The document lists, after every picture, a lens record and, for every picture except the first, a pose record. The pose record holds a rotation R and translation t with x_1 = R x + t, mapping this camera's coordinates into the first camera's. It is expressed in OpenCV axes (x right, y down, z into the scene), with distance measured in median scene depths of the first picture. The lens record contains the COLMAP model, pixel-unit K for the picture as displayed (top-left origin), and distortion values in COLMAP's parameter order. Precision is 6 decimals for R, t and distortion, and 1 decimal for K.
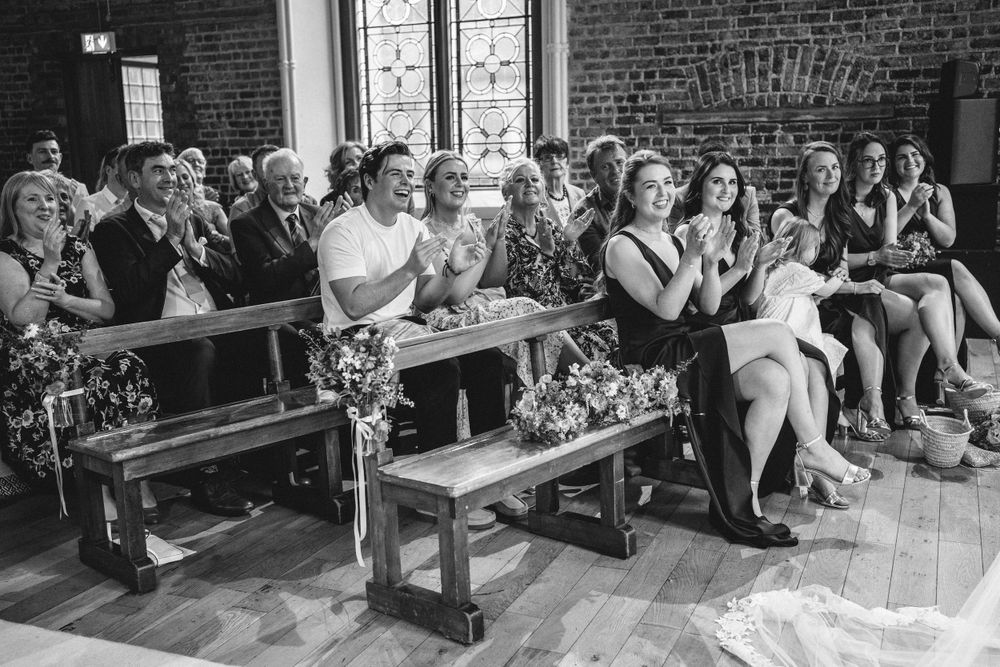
lens RADIAL K [[1034.4, 0, 507.0], [0, 1034.4, 331.7], [0, 0, 1]] dist [0.029007, 0.000000]
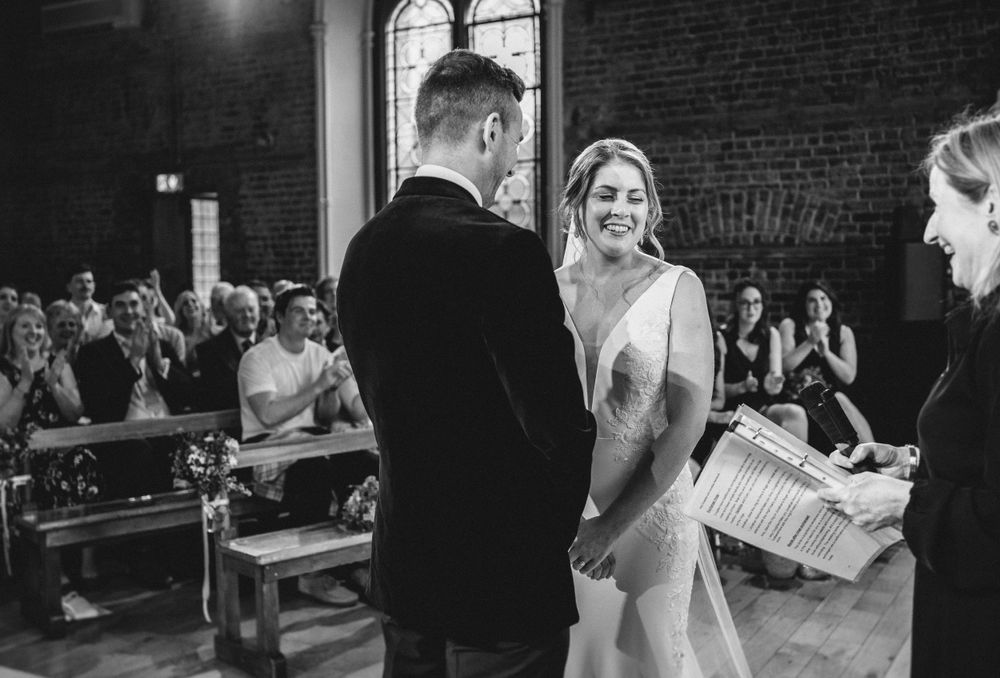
lens RADIAL K [[1079.8, 0, 499.9], [0, 1079.8, 335.6], [0, 0, 1]] dist [0.025312, 0.000000]
pose [[0.991158, 0.018678, -0.131363, 0.156023], [-0.032993, 0.993641, -0.107656, 0.003881], [0.128516, 0.111038, 0.985471, -0.122608]]
